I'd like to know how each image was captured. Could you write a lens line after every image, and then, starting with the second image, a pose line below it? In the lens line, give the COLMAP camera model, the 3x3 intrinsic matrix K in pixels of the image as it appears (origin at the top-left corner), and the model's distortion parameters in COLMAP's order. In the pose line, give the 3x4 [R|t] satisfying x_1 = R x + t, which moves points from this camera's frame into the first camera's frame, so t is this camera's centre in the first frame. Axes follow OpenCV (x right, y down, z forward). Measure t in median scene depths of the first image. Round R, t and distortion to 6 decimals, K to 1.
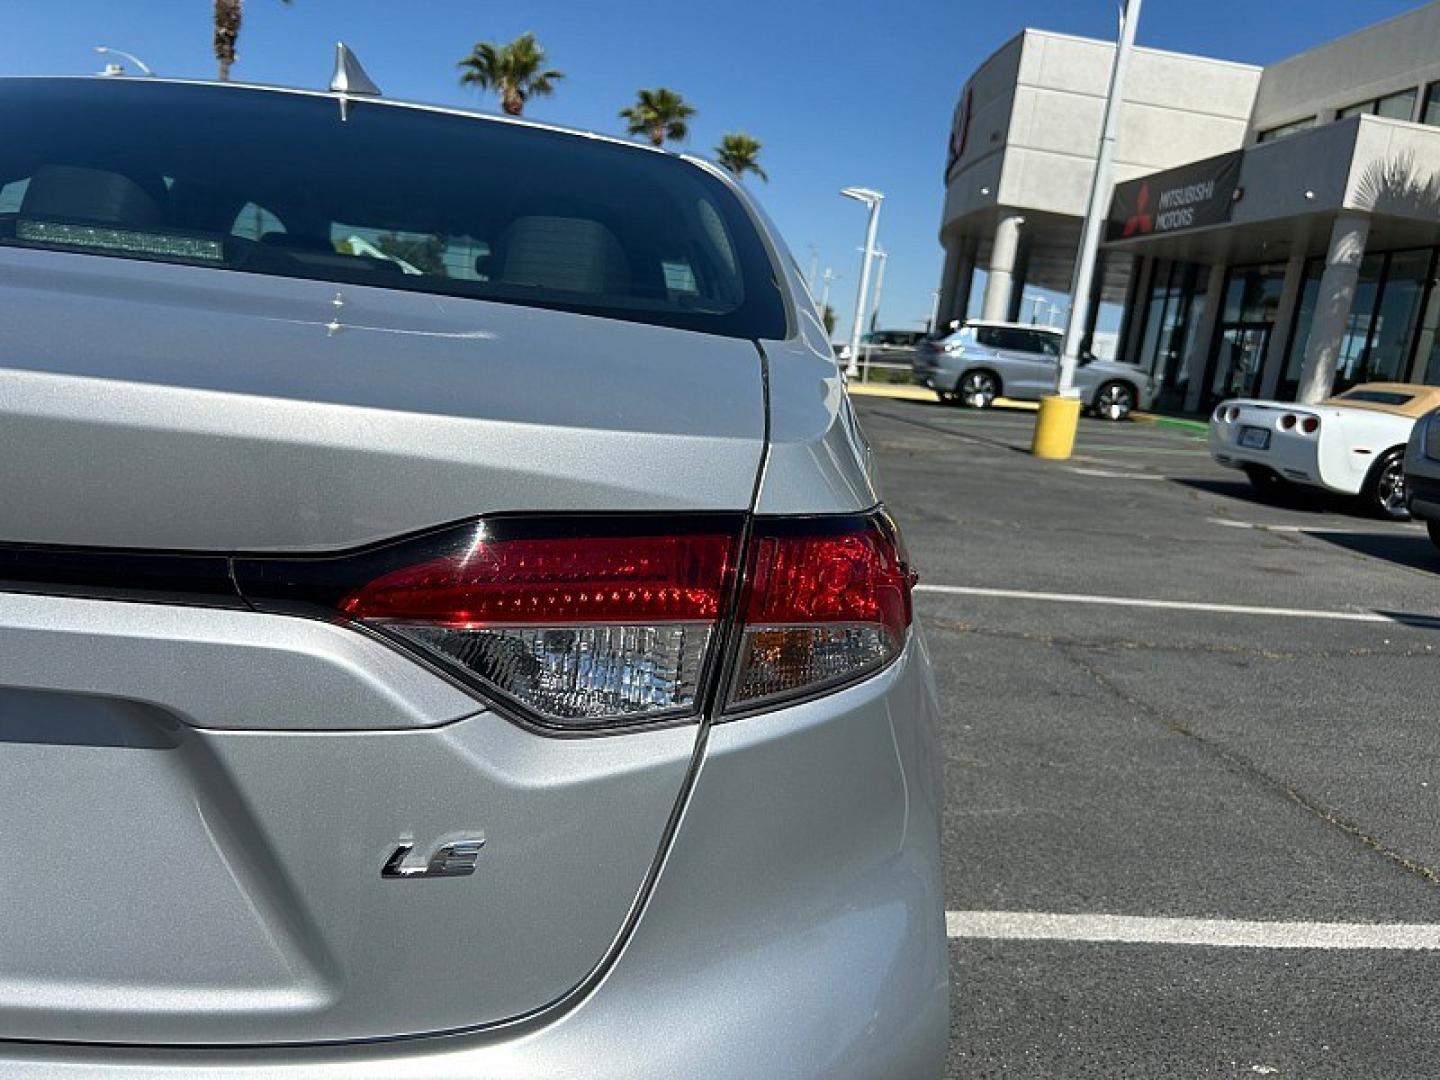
lens RADIAL K [[1077.5, 0, 679.3], [0, 1077.5, 540.0], [0, 0, 1]] dist [0.026897, -0.055560]
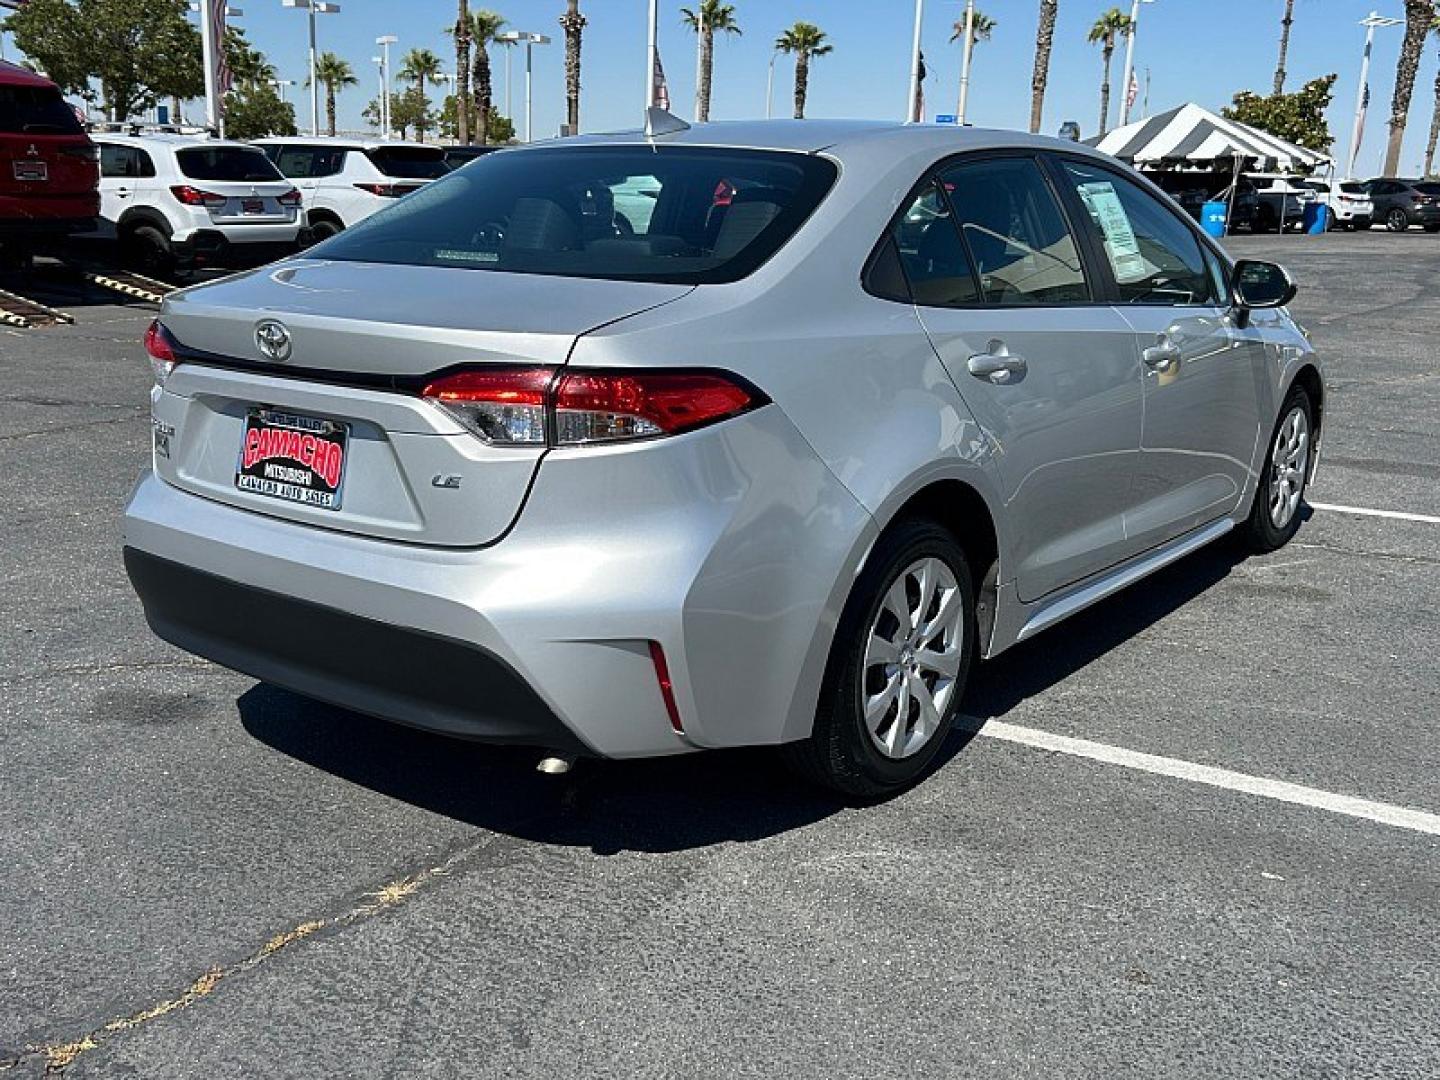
lens RADIAL K [[1390.7, 0, 720.0], [0, 1390.7, 540.0], [0, 0, 1]] dist [0.014841, 0.020537]
pose [[0.817763, 0.067074, -0.571633, 0.127528], [-0.048784, 0.997690, 0.047276, 0.012100], [0.573483, -0.010774, 0.819146, -0.083325]]
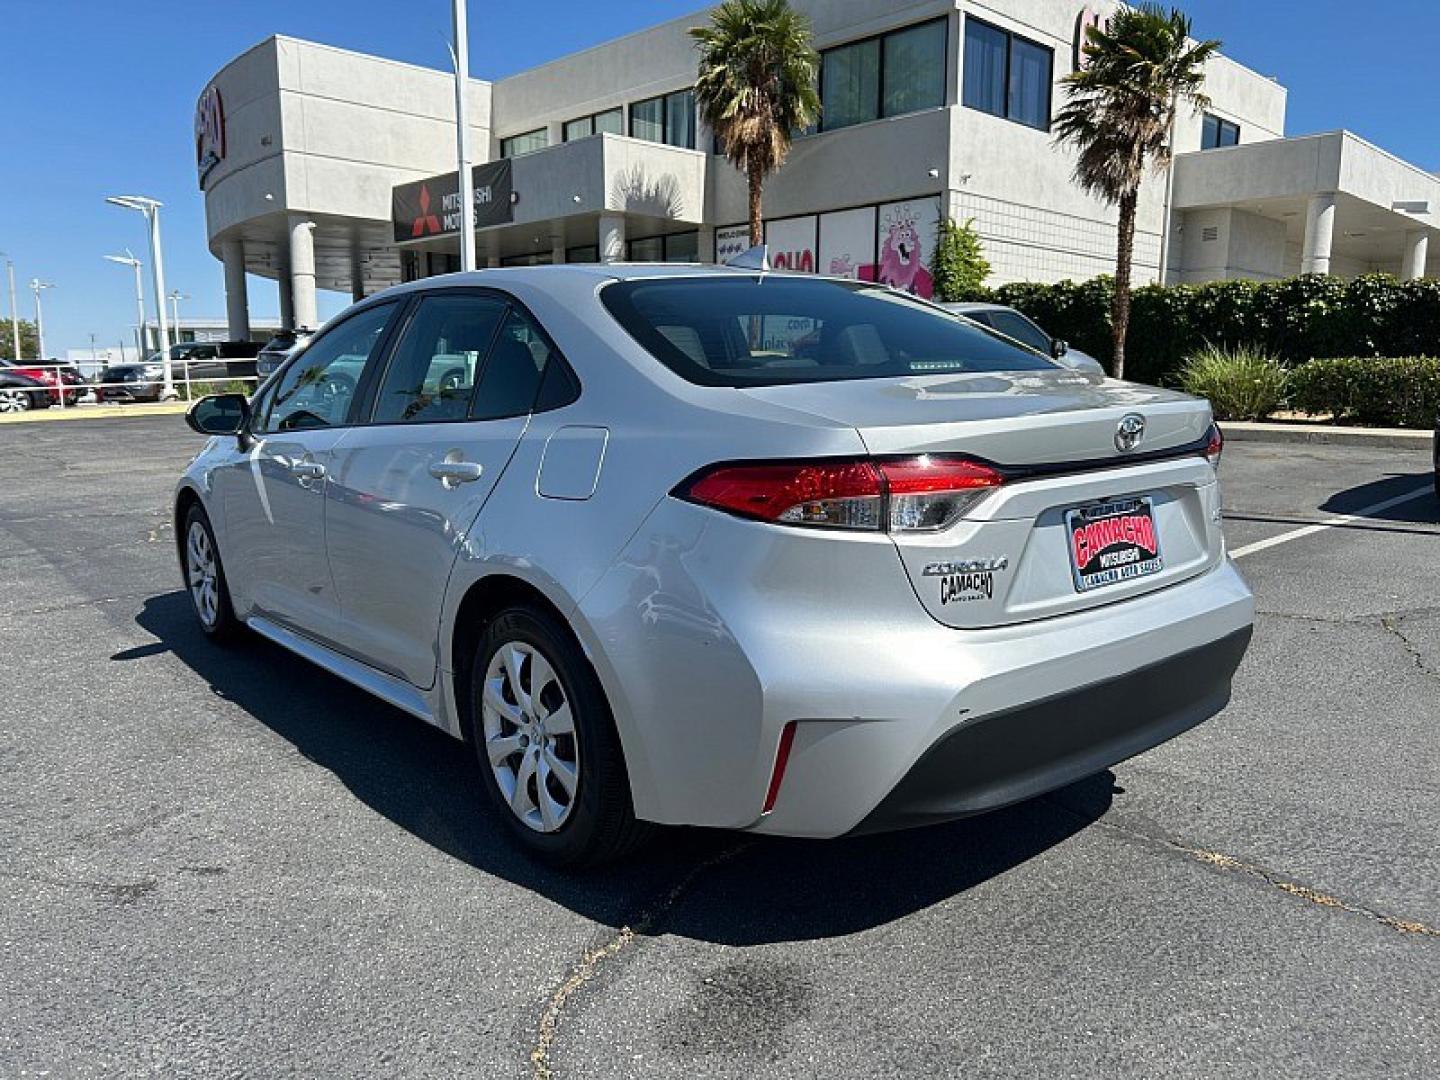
lens RADIAL K [[1085.4, 0, 709.8], [0, 1085.4, 543.2], [0, 0, 1]] dist [0.004203, -0.000512]
pose [[0.766144, -0.210489, 0.607222, -0.200551], [0.205416, 0.975484, 0.078966, -0.014240], [-0.608956, 0.064234, 0.790599, -0.047628]]
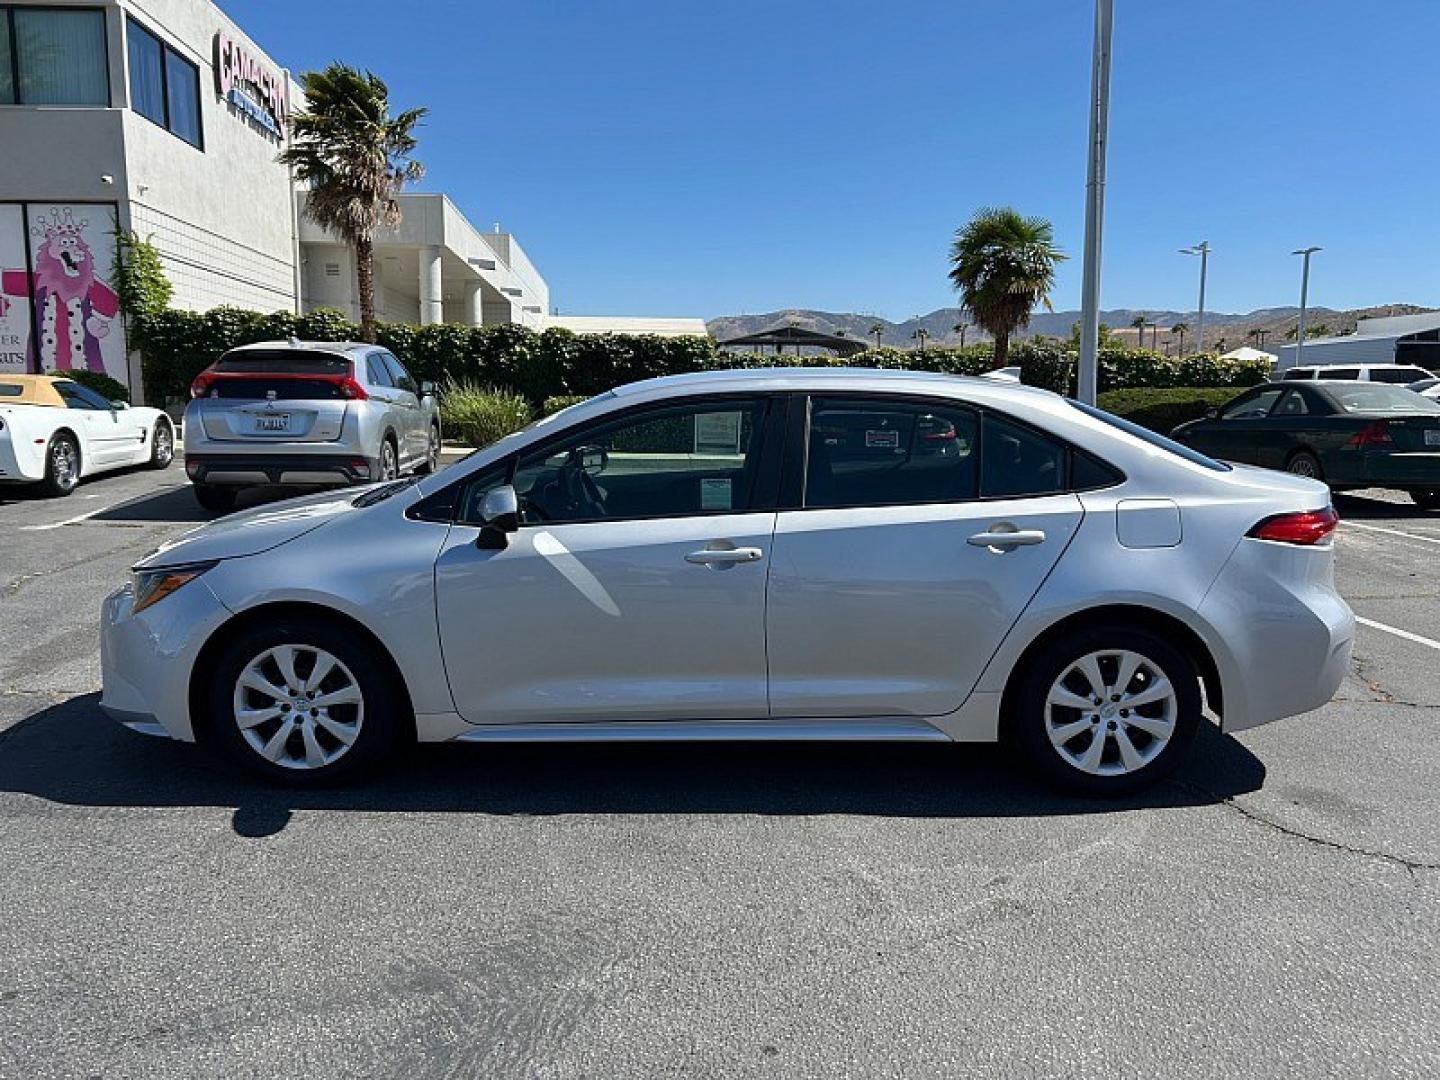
lens RADIAL K [[1085.4, 0, 709.8], [0, 1085.4, 543.2], [0, 0, 1]] dist [0.004203, -0.000512]
pose [[0.020879, -0.244989, 0.969301, -0.387623], [0.174223, 0.955570, 0.237765, -0.102787], [-0.984485, 0.163911, 0.062634, 0.208719]]
